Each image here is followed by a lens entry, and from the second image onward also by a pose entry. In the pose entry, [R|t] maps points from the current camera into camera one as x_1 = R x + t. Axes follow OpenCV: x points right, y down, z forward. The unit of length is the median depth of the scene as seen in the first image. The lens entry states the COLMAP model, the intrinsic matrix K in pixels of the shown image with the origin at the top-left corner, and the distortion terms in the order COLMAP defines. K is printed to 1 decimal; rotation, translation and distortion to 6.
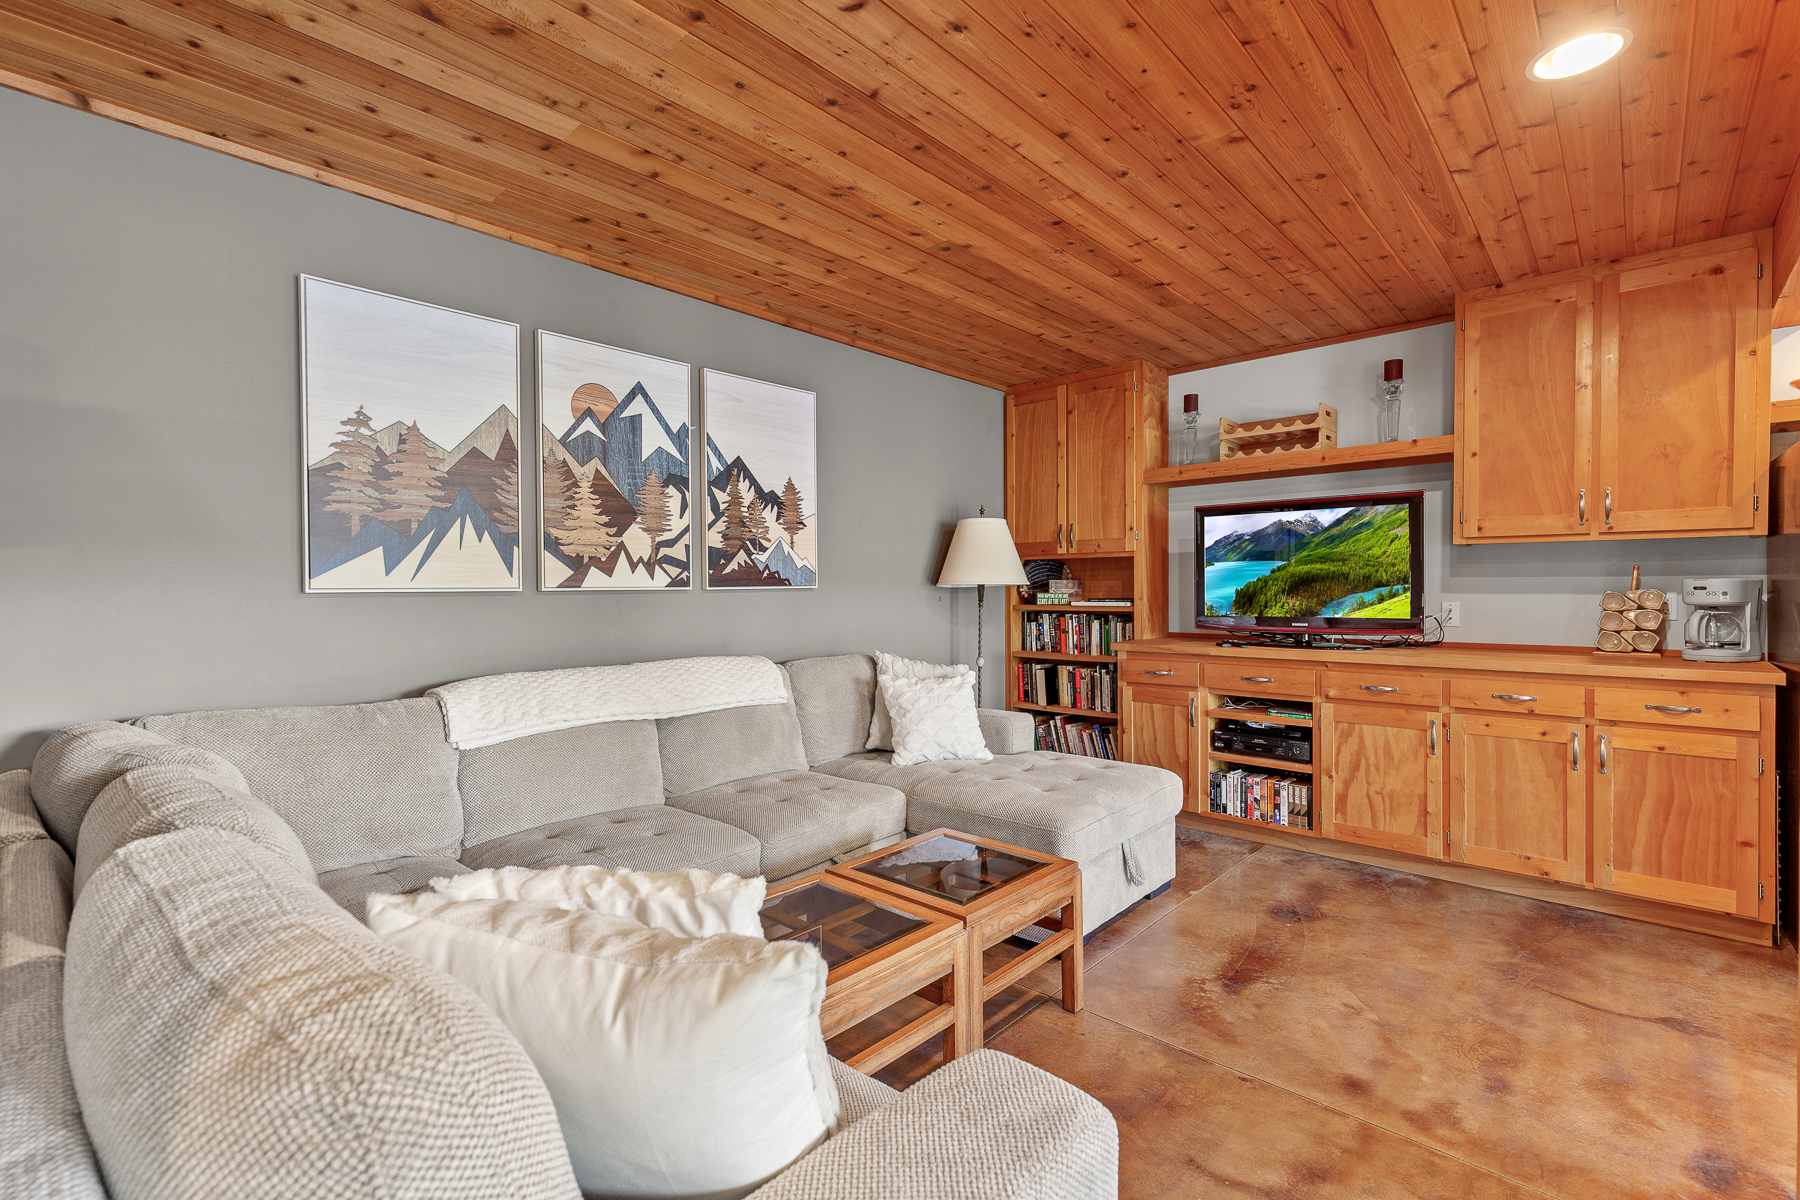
lens RADIAL K [[818.0, 0, 906.3], [0, 818.0, 594.1], [0, 0, 1]] dist [0.005043, -0.000043]
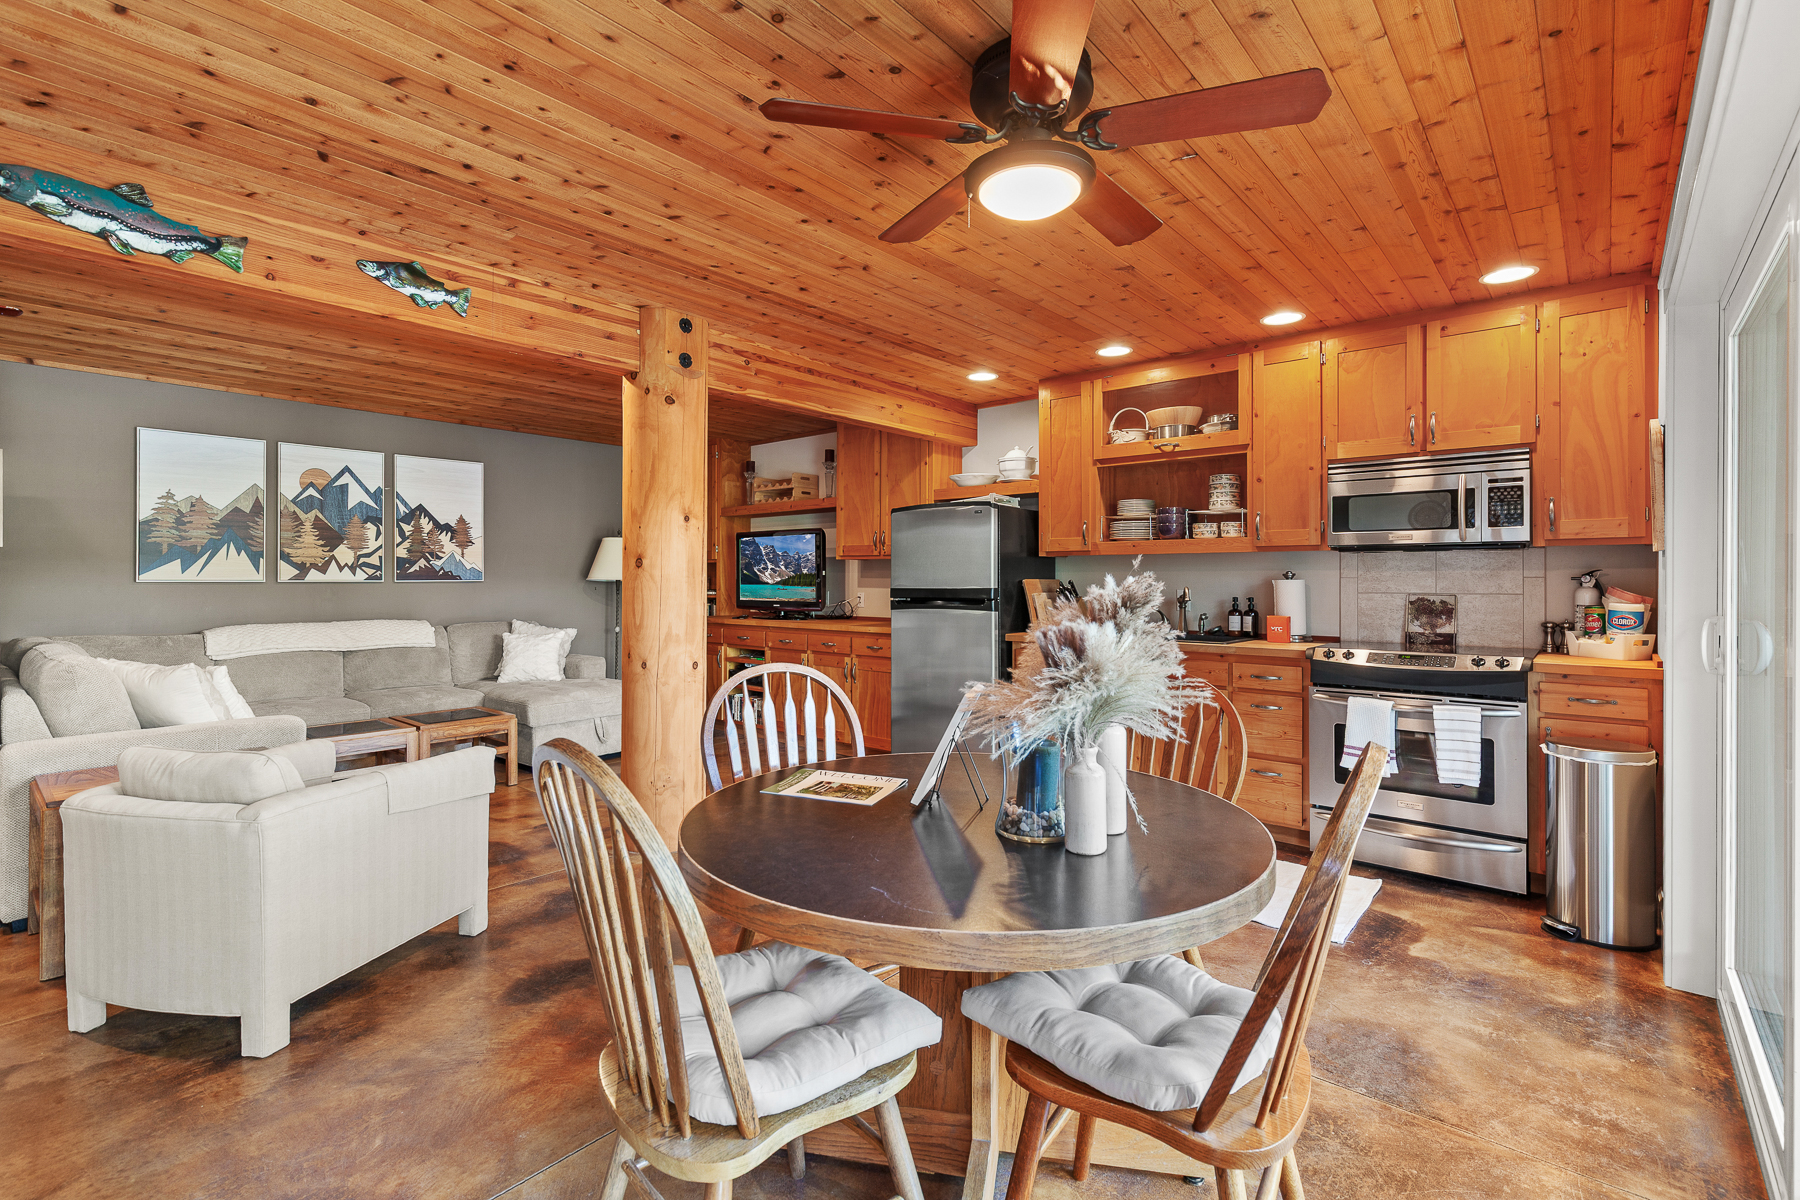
lens RADIAL K [[818.0, 0, 890.3], [0, 818.0, 573.7], [0, 0, 1]] dist [0.005043, -0.000043]
pose [[0.999678, 0.008230, 0.024006, 0.775791], [-0.007864, 0.999852, -0.015290, -0.004069], [-0.024128, 0.015097, 0.999595, -0.773040]]
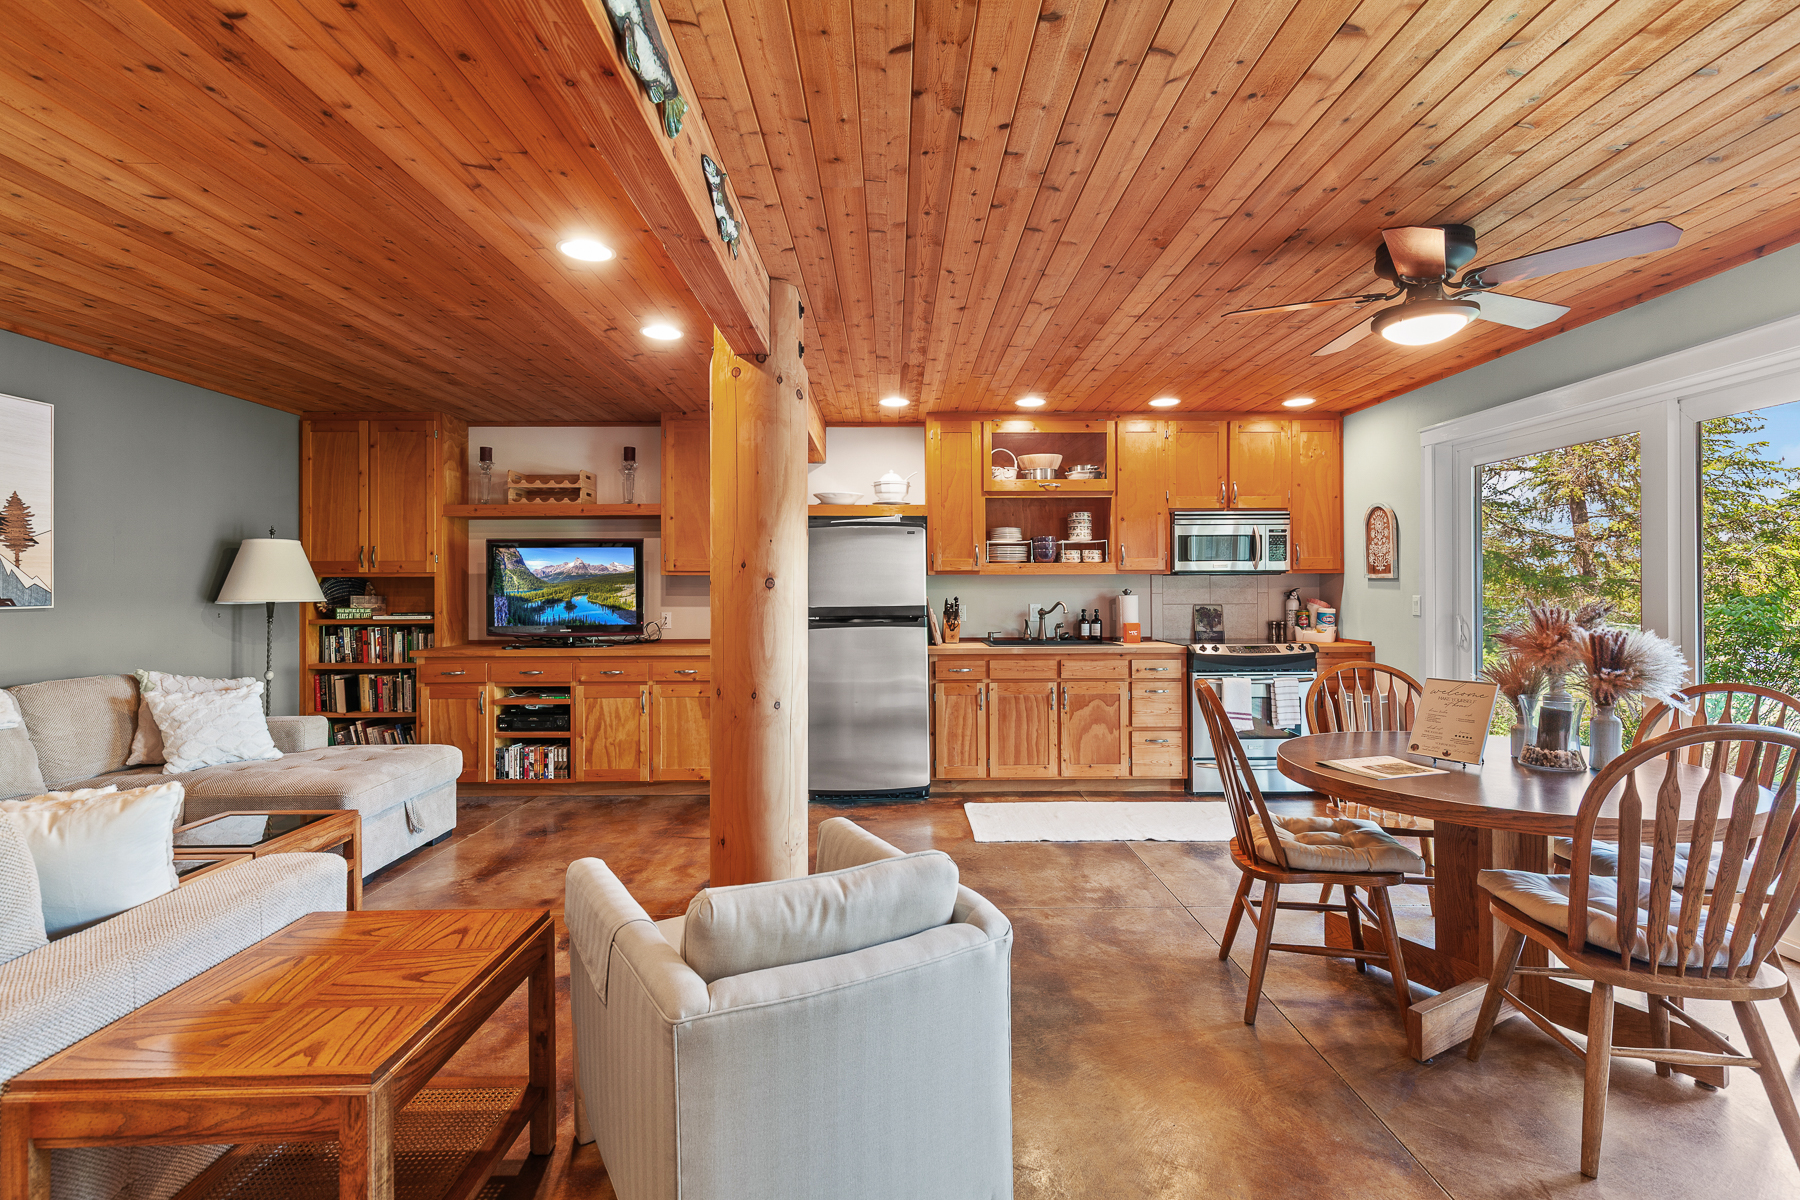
lens RADIAL K [[818.0, 0, 905.2], [0, 818.0, 585.0], [0, 0, 1]] dist [0.005043, -0.000043]
pose [[0.731555, 0.006951, 0.681747, -0.041595], [0.005562, 0.999854, -0.016162, -0.015417], [-0.681760, 0.015616, 0.731410, -0.444474]]
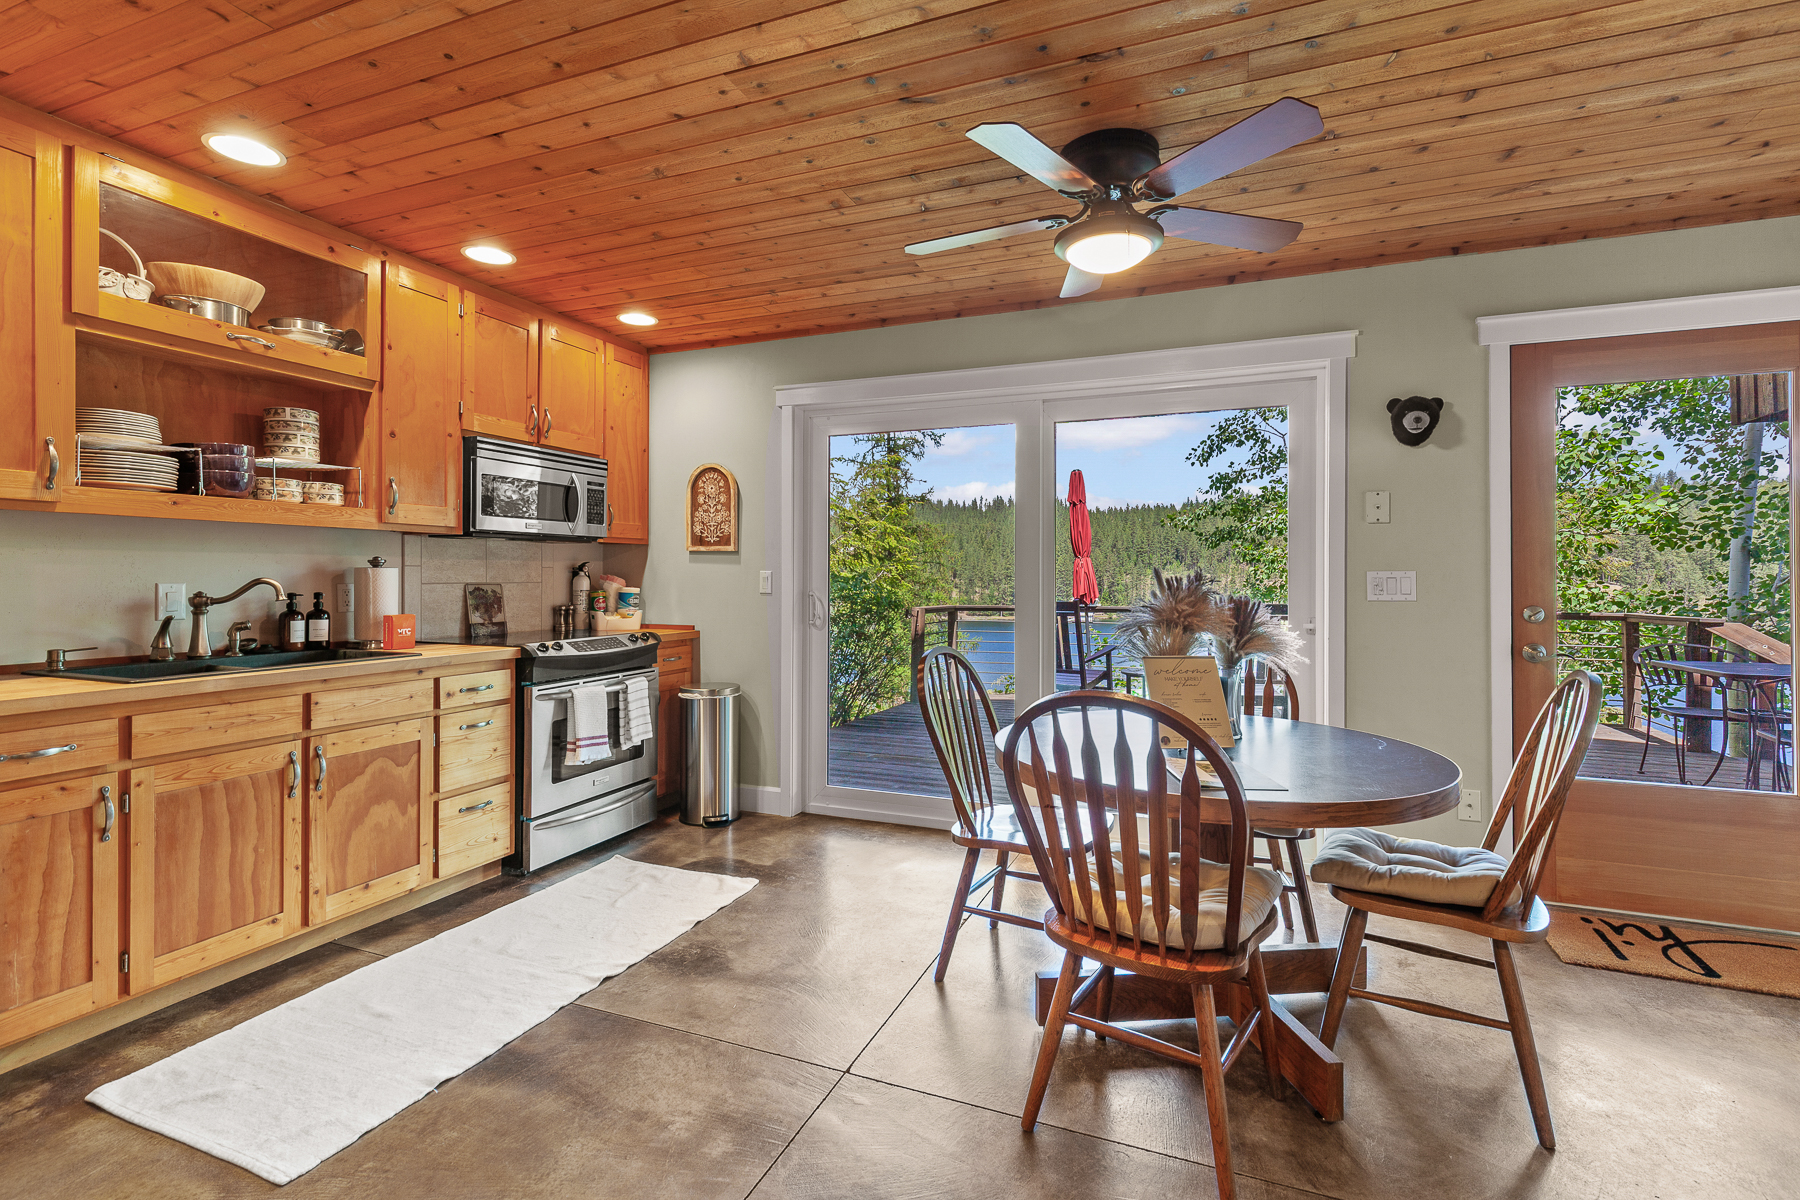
lens RADIAL K [[818.0, 0, 898.6], [0, 818.0, 574.7], [0, 0, 1]] dist [0.005043, -0.000043]
pose [[-0.347714, 0.006422, 0.937579, 0.300402], [0.006546, 0.999969, -0.004422, -0.002472], [-0.937578, 0.004600, -0.347745, 0.220080]]
